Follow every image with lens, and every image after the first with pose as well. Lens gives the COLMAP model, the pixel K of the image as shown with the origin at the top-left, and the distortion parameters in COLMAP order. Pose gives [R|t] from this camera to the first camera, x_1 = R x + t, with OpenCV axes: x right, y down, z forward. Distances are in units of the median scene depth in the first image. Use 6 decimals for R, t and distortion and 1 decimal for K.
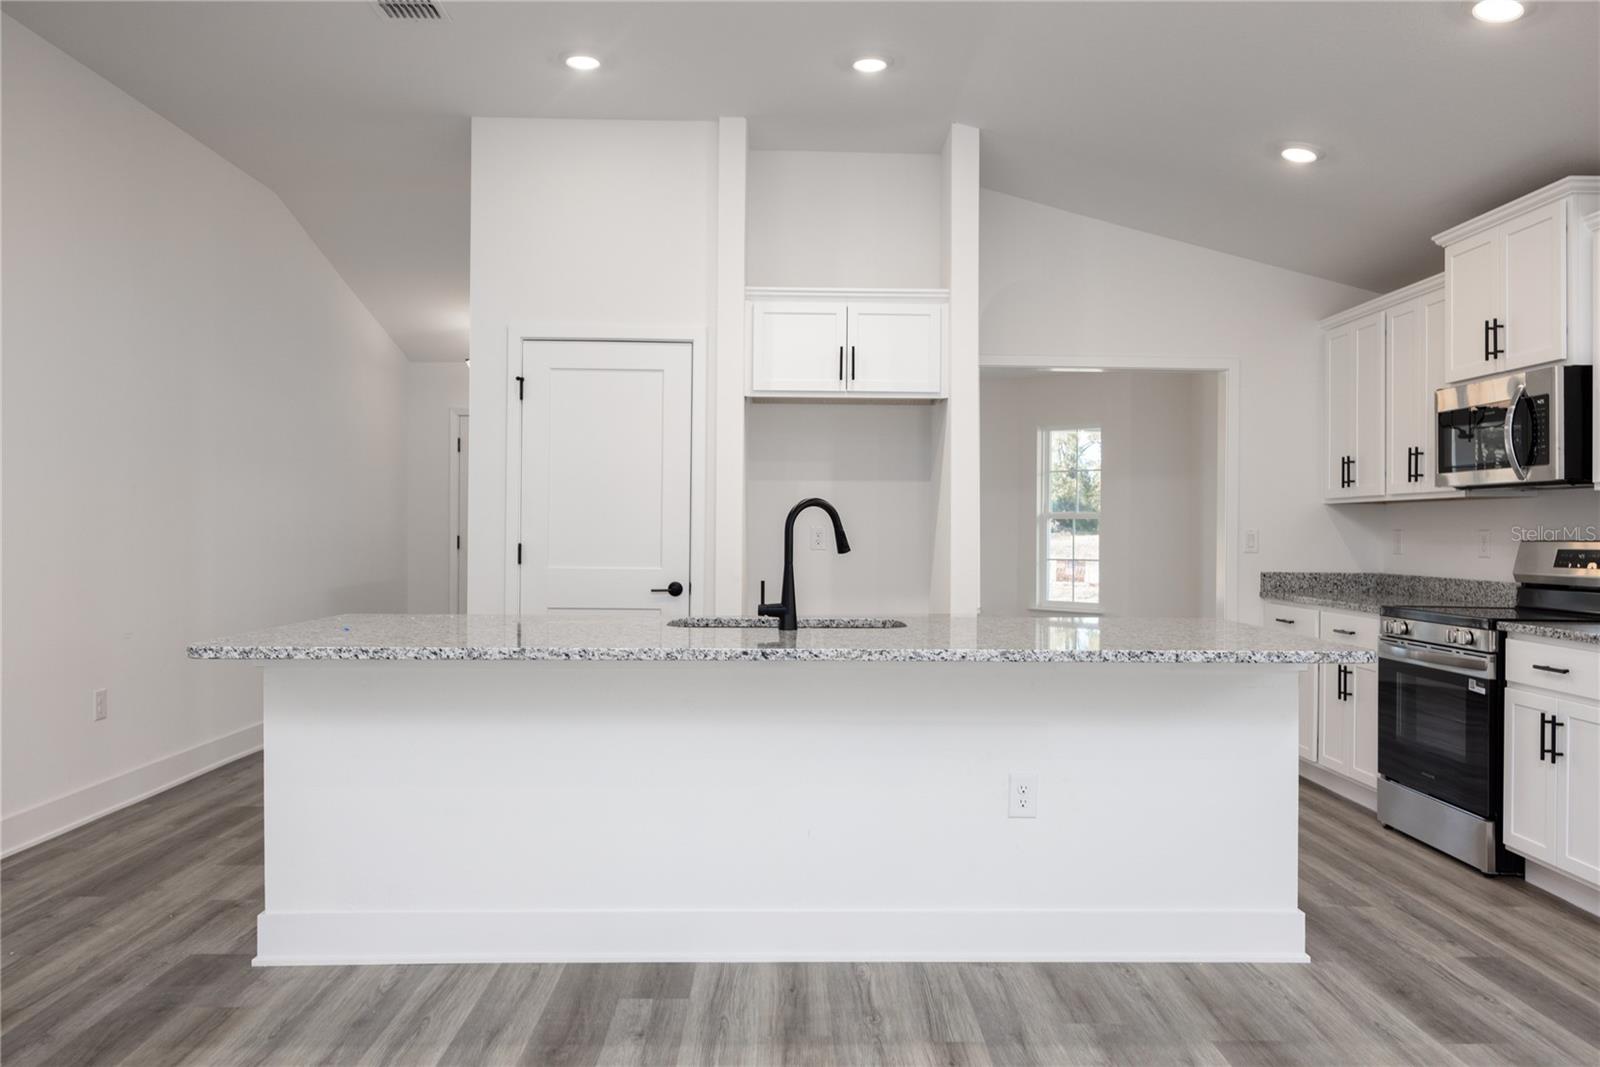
lens RADIAL K [[1156.1, 0, 804.6], [0, 1156.1, 532.5], [0, 0, 1]] dist [-0.002228, -0.001177]
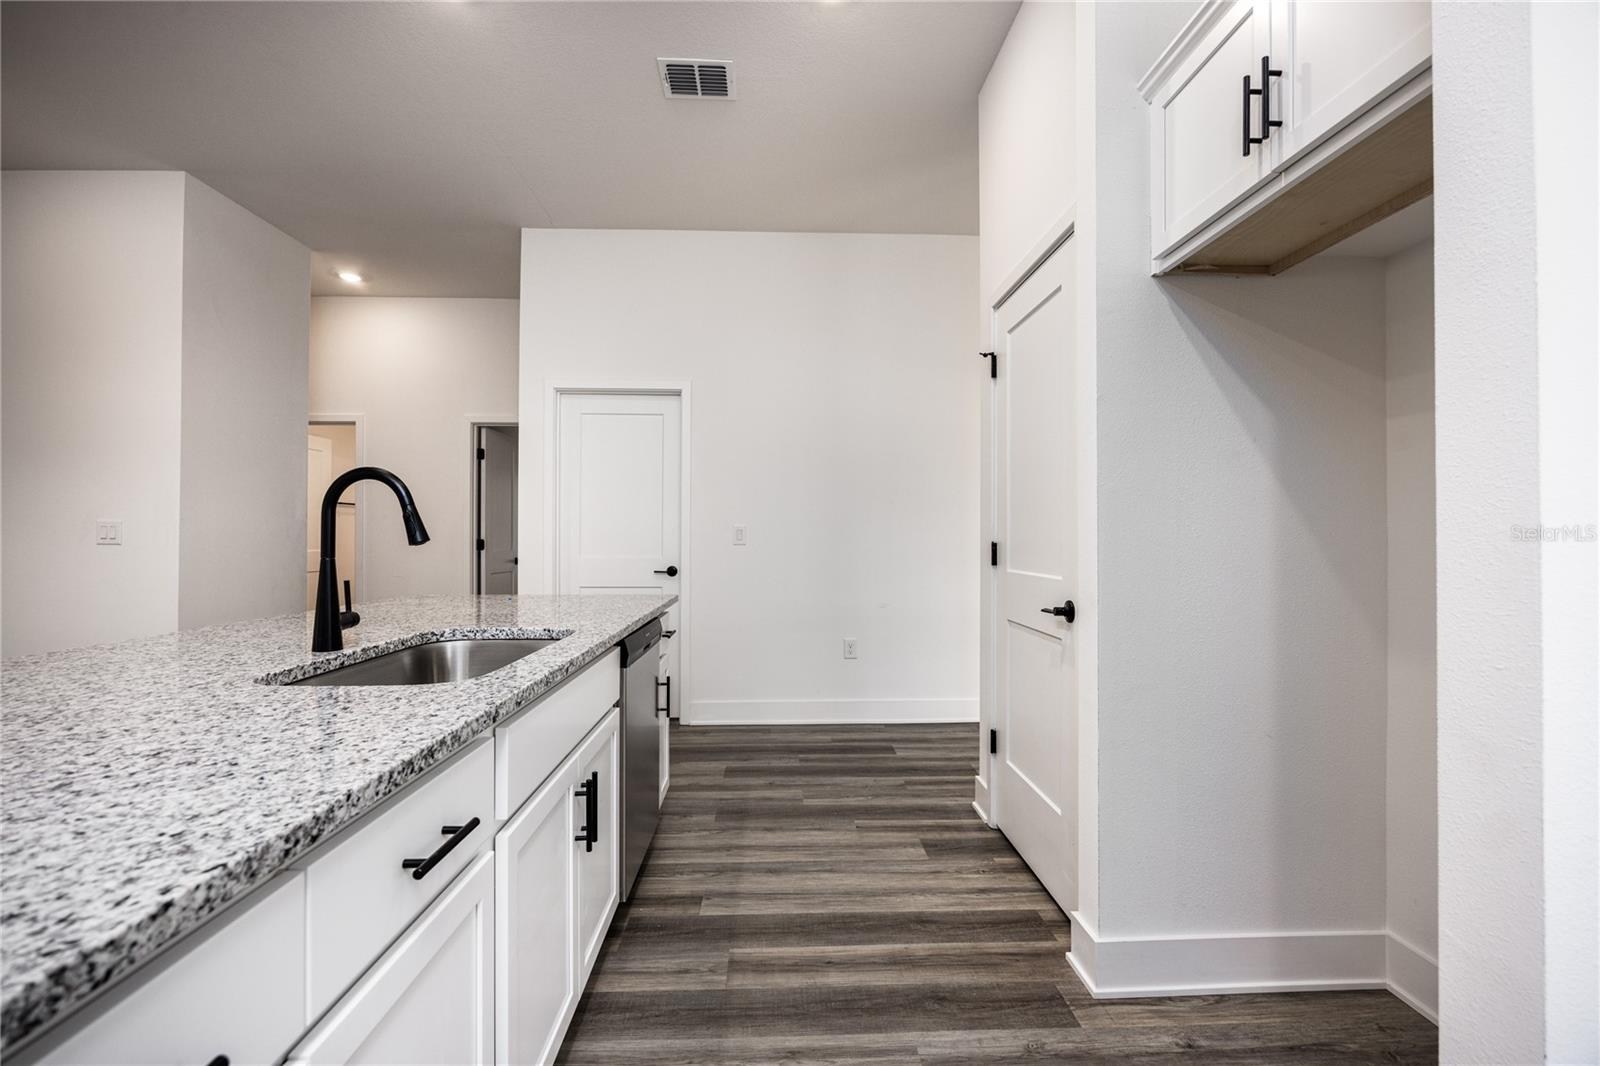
lens RADIAL K [[716.2, 0, 808.3], [0, 716.2, 533.9], [0, 0, 1]] dist [-0.005970, 0.000033]
pose [[0.017466, -0.011119, -0.999786, 0.376736], [-0.002668, 0.999934, -0.011167, 0.013987], [0.999844, 0.002863, 0.017435, 1.105238]]
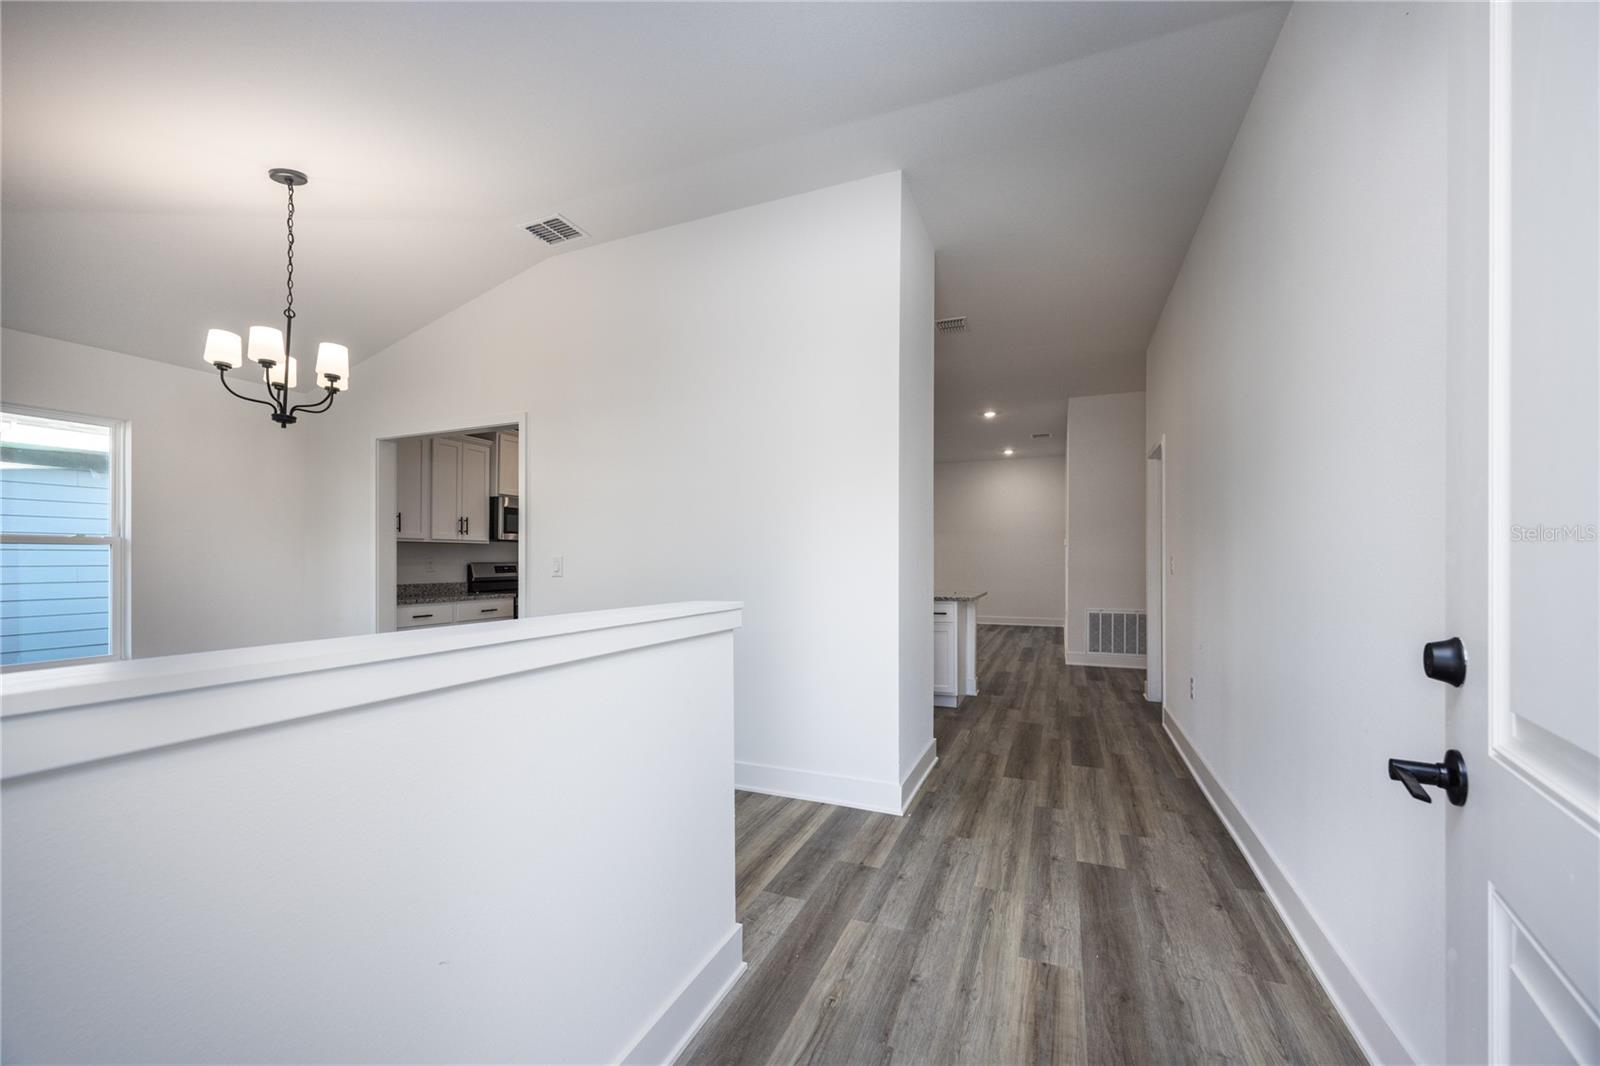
lens RADIAL K [[626.2, 0, 808.7], [0, 626.2, 557.1], [0, 0, 1]] dist [0.008204, -0.000006]
pose [[-0.920972, -0.003392, 0.389613, -0.571707], [-0.003897, 0.999992, -0.000507, -0.007549], [-0.389608, -0.001985, -0.920979, 2.239580]]
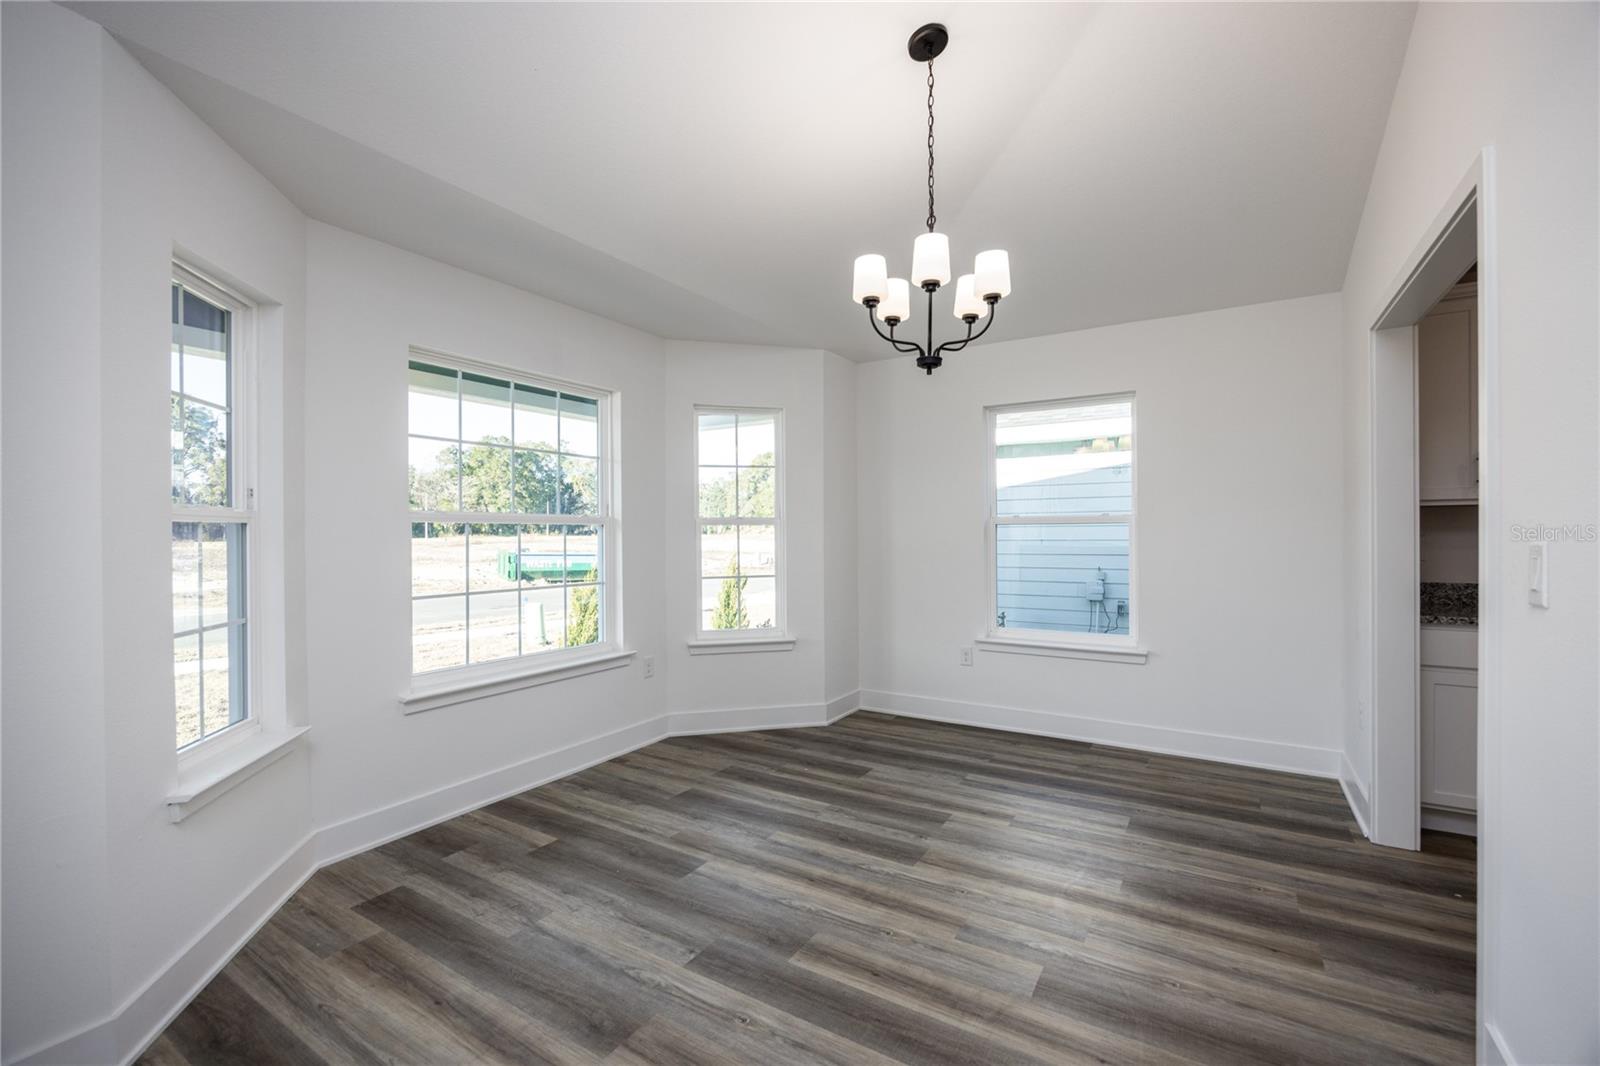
lens RADIAL K [[678.3, 0, 808.7], [0, 678.3, 528.3], [0, 0, 1]] dist [-0.003344, -0.000218]
pose [[0.535627, -0.004181, 0.844445, -0.316538], [0.013934, 0.999895, -0.003887, -0.016983], [-0.844340, 0.013849, 0.535629, 1.630830]]
